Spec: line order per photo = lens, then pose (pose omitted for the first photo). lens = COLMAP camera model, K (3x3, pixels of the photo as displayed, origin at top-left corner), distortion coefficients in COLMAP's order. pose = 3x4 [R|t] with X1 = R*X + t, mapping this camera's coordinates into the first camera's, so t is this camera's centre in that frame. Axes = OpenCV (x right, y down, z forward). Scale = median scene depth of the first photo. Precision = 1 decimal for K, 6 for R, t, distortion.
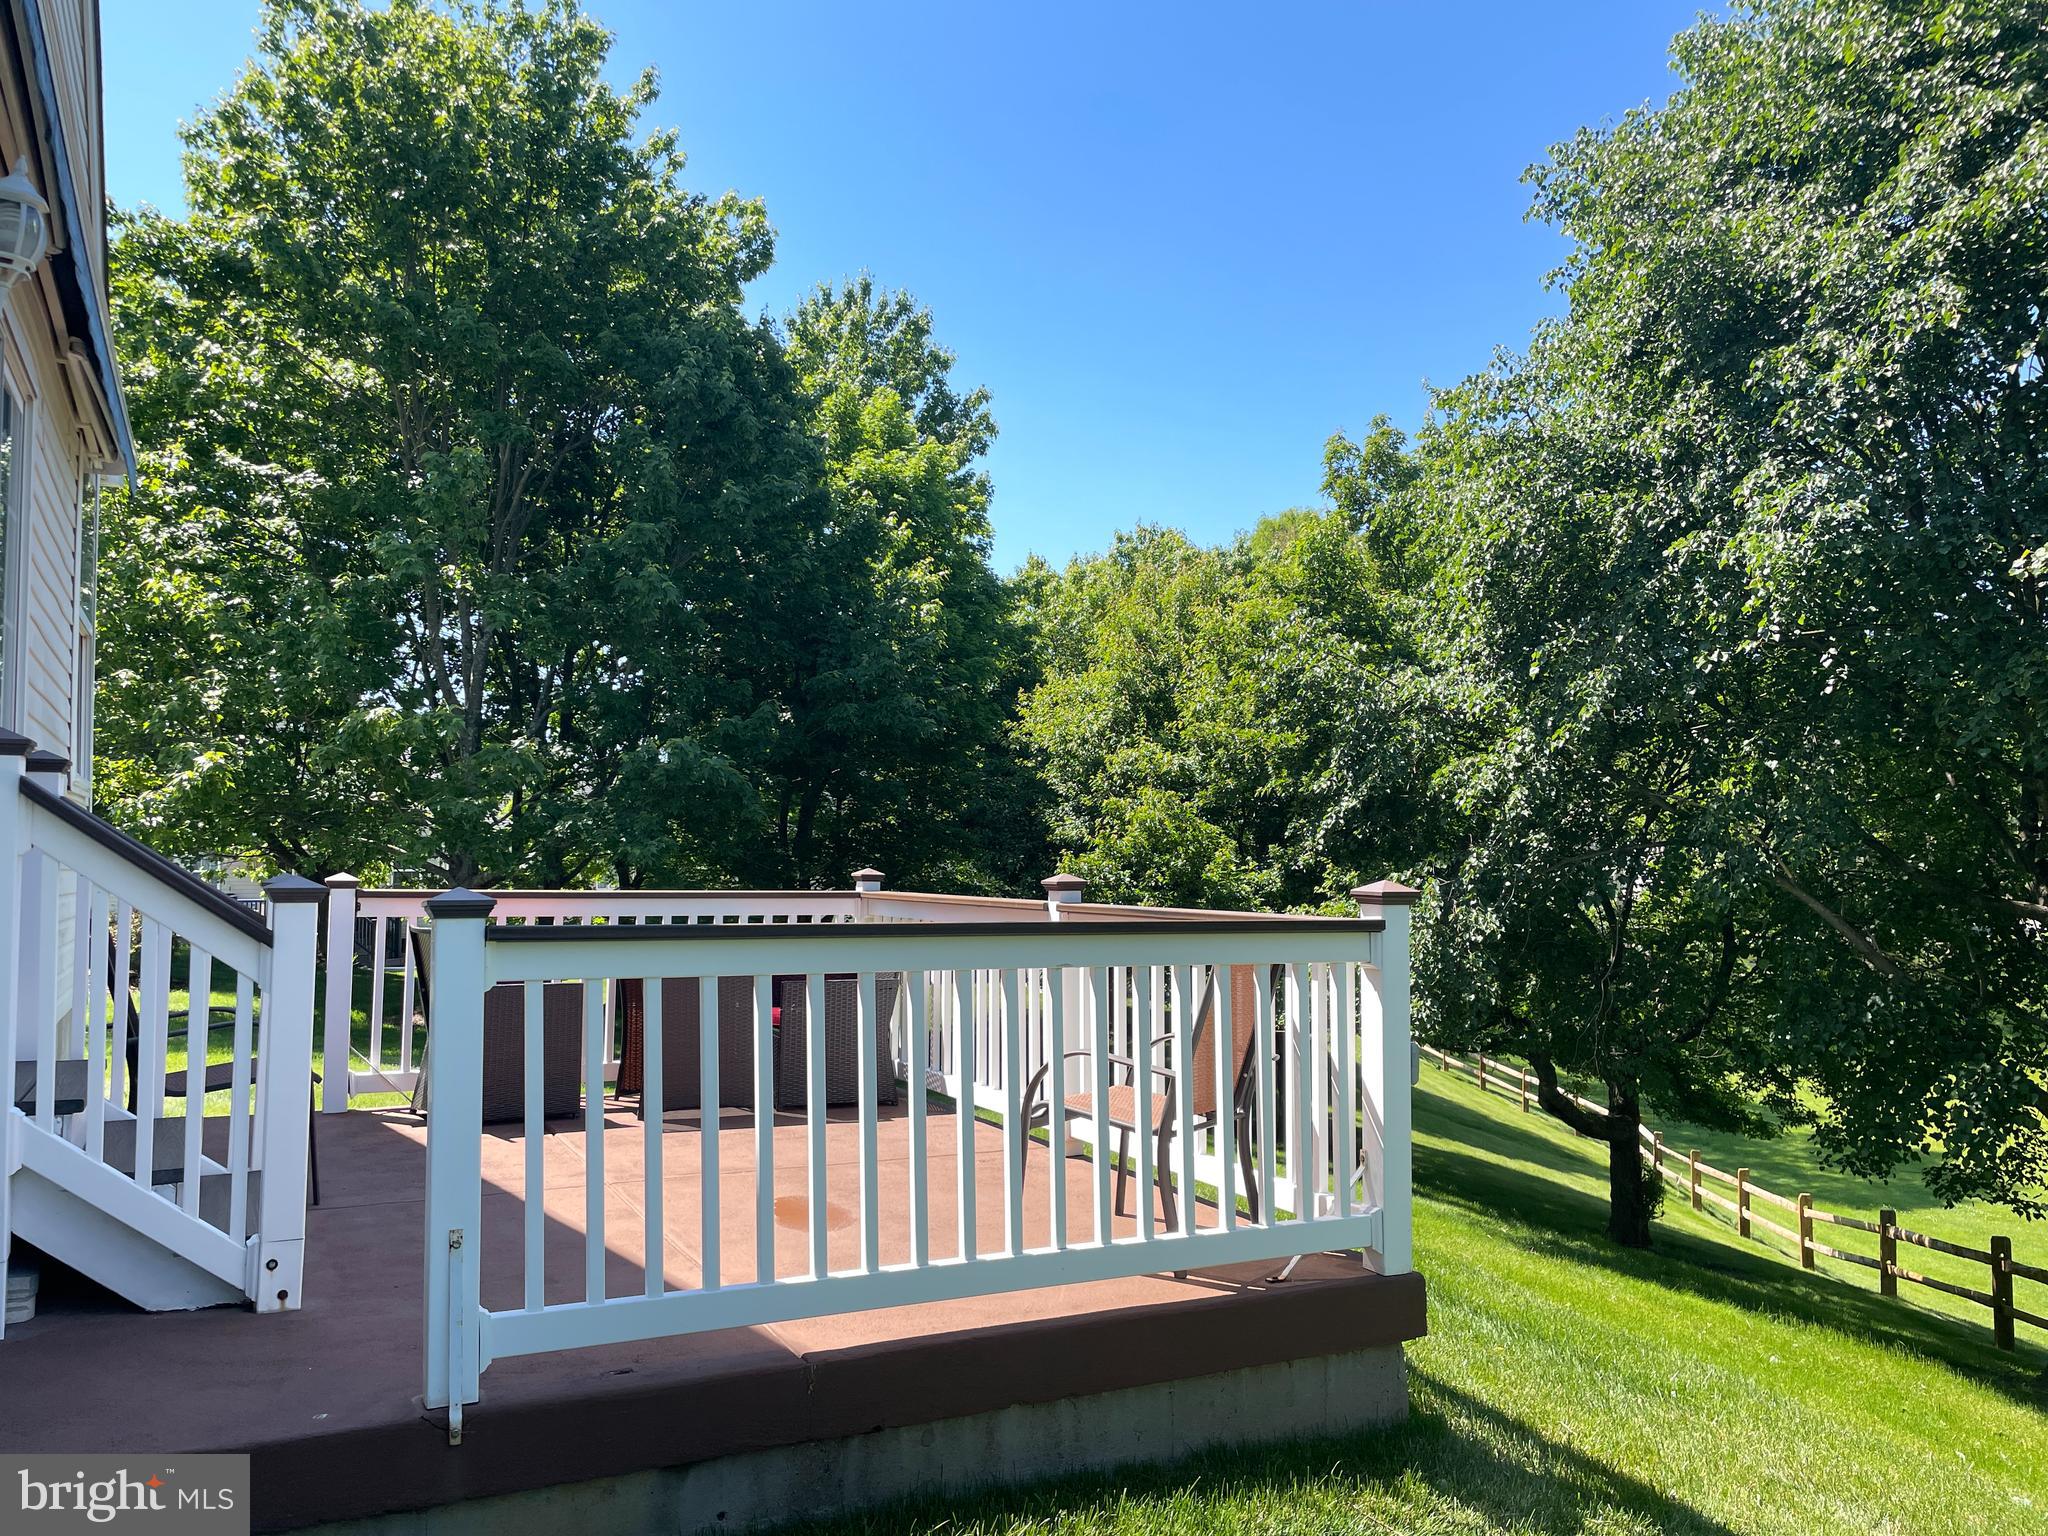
lens RADIAL K [[1561.5, 0, 1021.2], [0, 1561.5, 799.7], [0, 0, 1]] dist [0.106746, -0.119962]
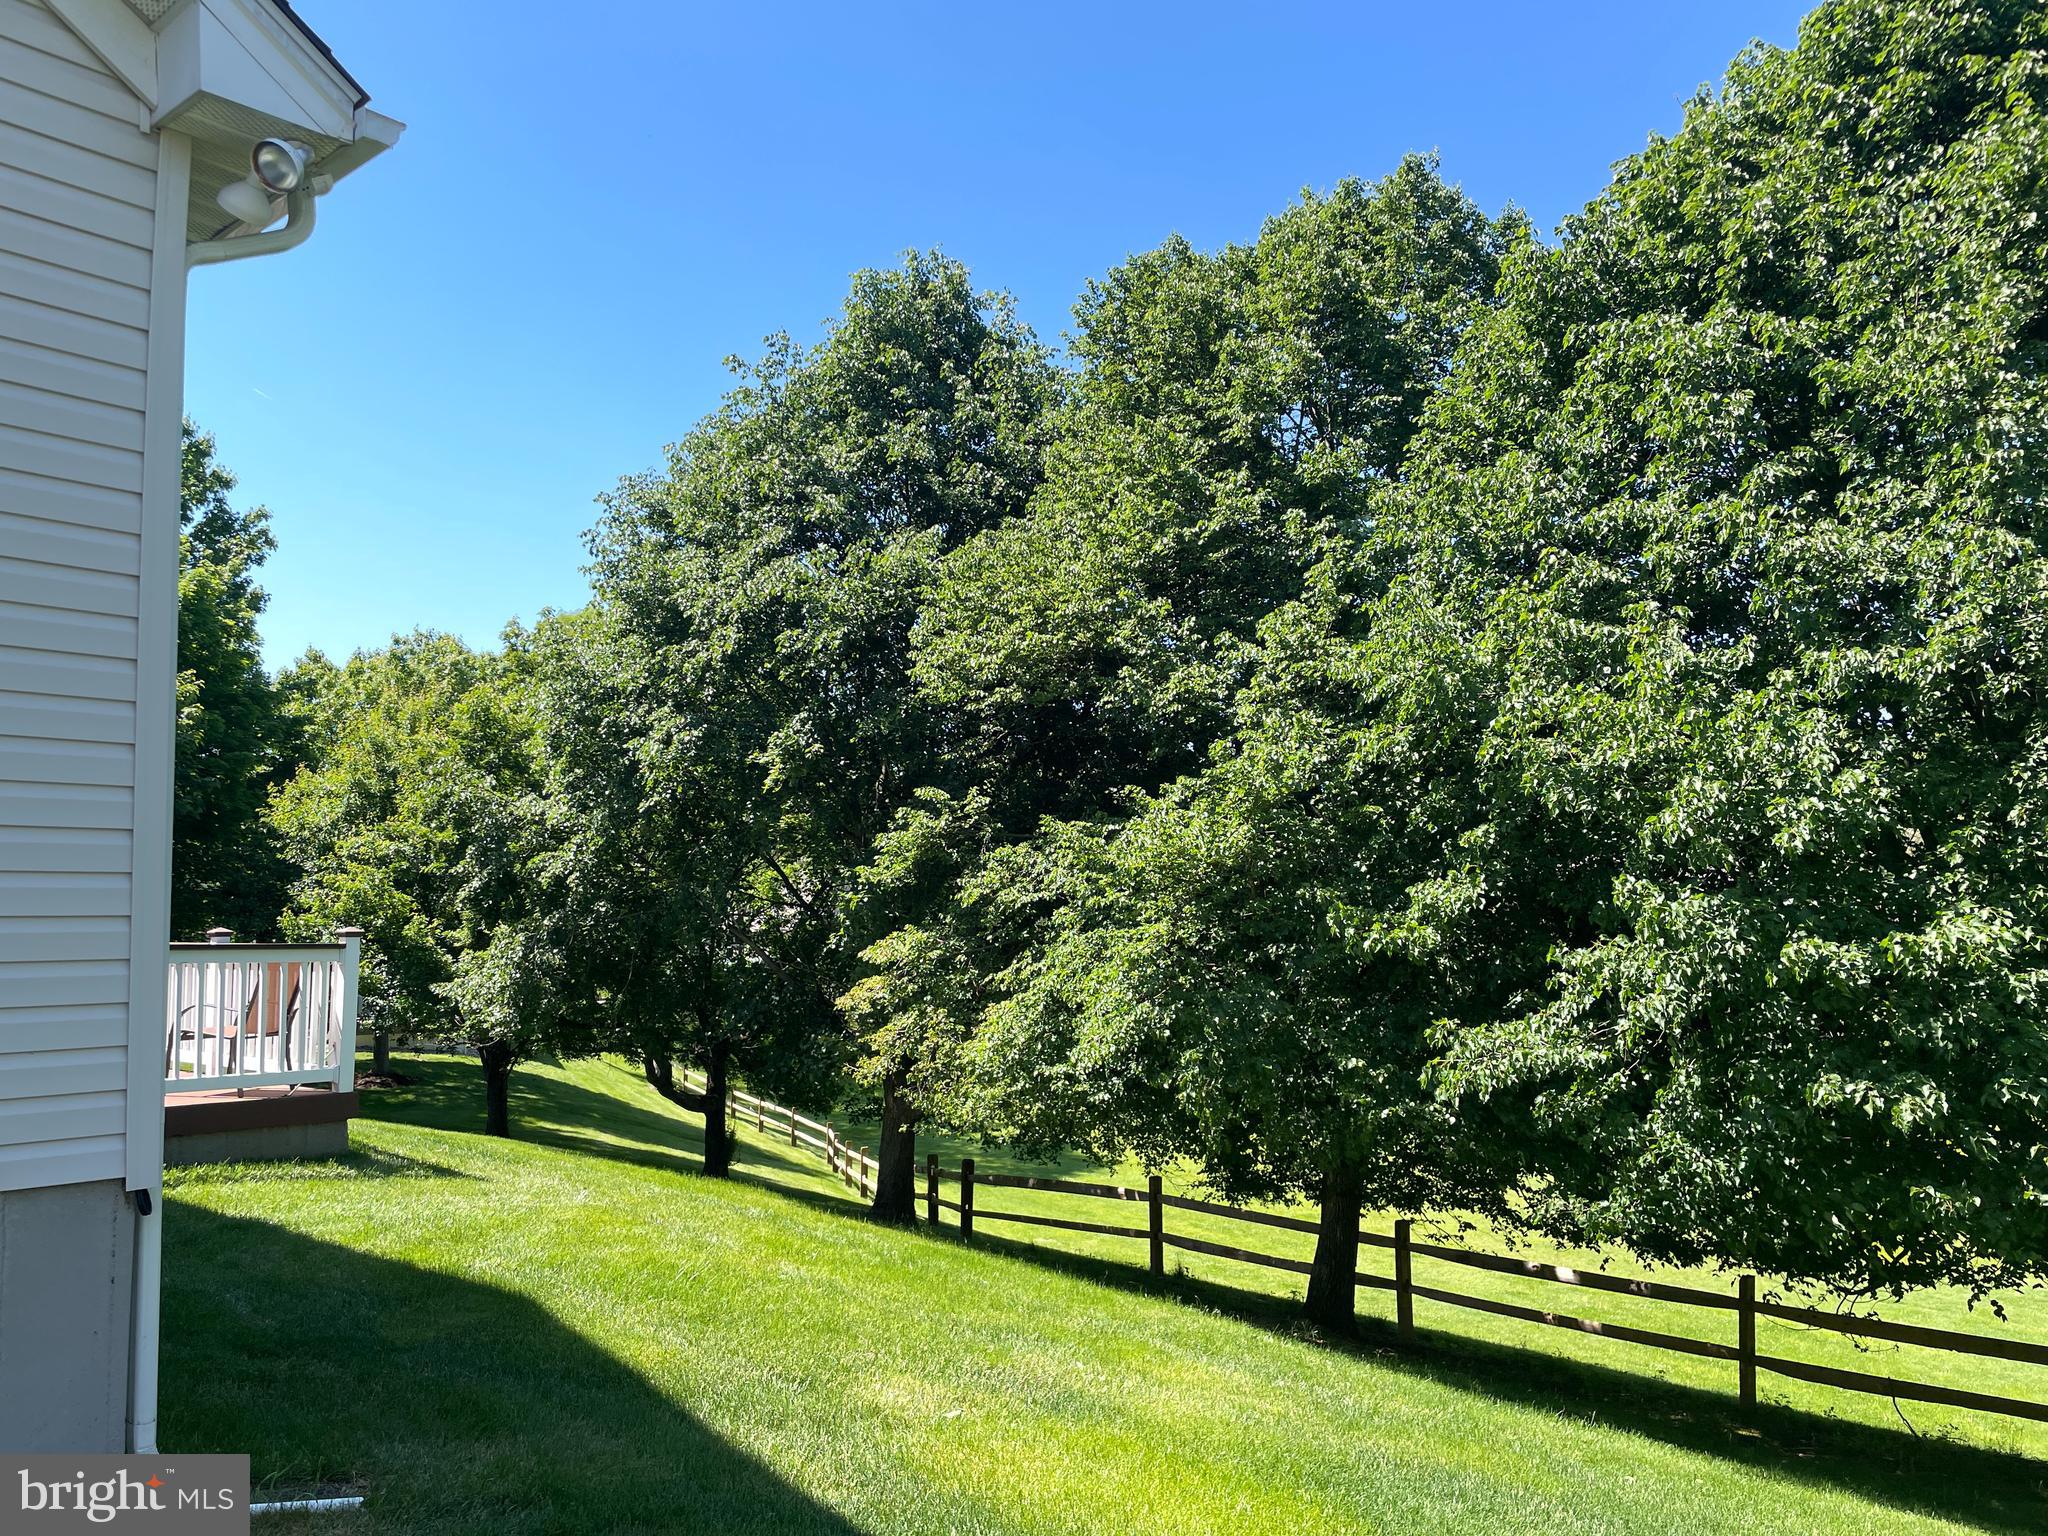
lens RADIAL K [[1567.2, 0, 1069.0], [0, 1567.2, 770.2], [0, 0, 1]] dist [0.004092, 0.000970]
pose [[0.908383, 0.027775, 0.417216, 0.059719], [-0.003327, 0.998240, -0.059211, -0.011025], [-0.418127, 0.052399, 0.906876, -0.422012]]
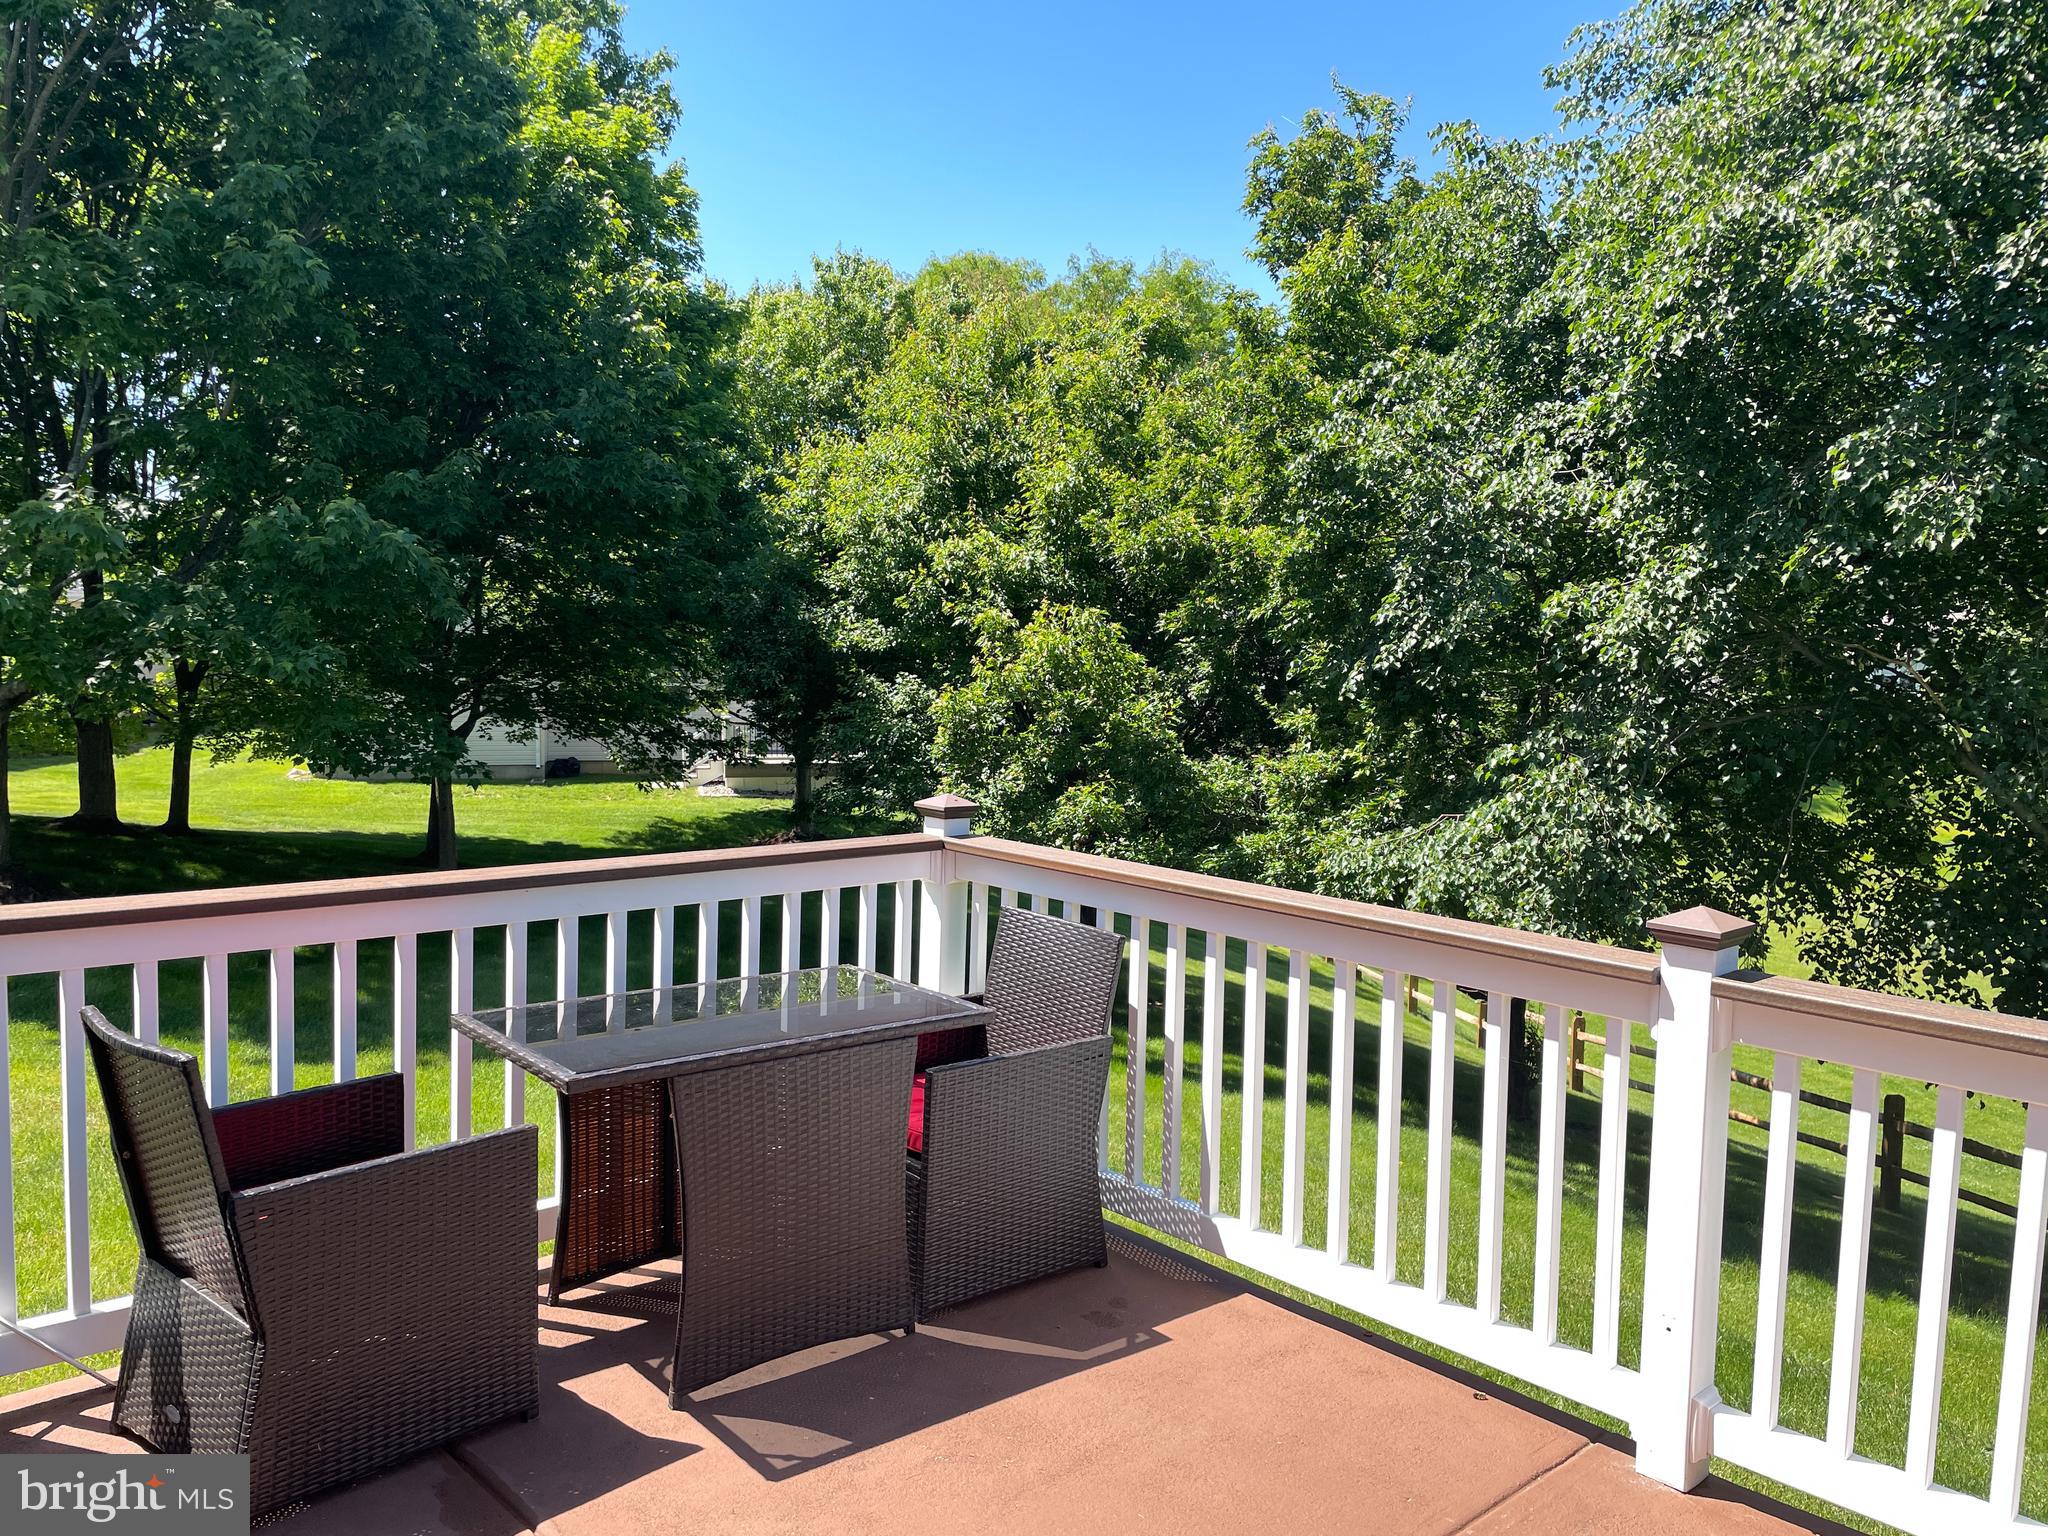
lens RADIAL K [[1561.5, 0, 1021.2], [0, 1561.5, 799.7], [0, 0, 1]] dist [0.106746, -0.119962]
pose [[0.964129, -0.011569, 0.265181, -0.107157], [-0.028011, 0.989036, 0.144991, -0.016958], [-0.263951, -0.147218, 0.953235, 0.219411]]
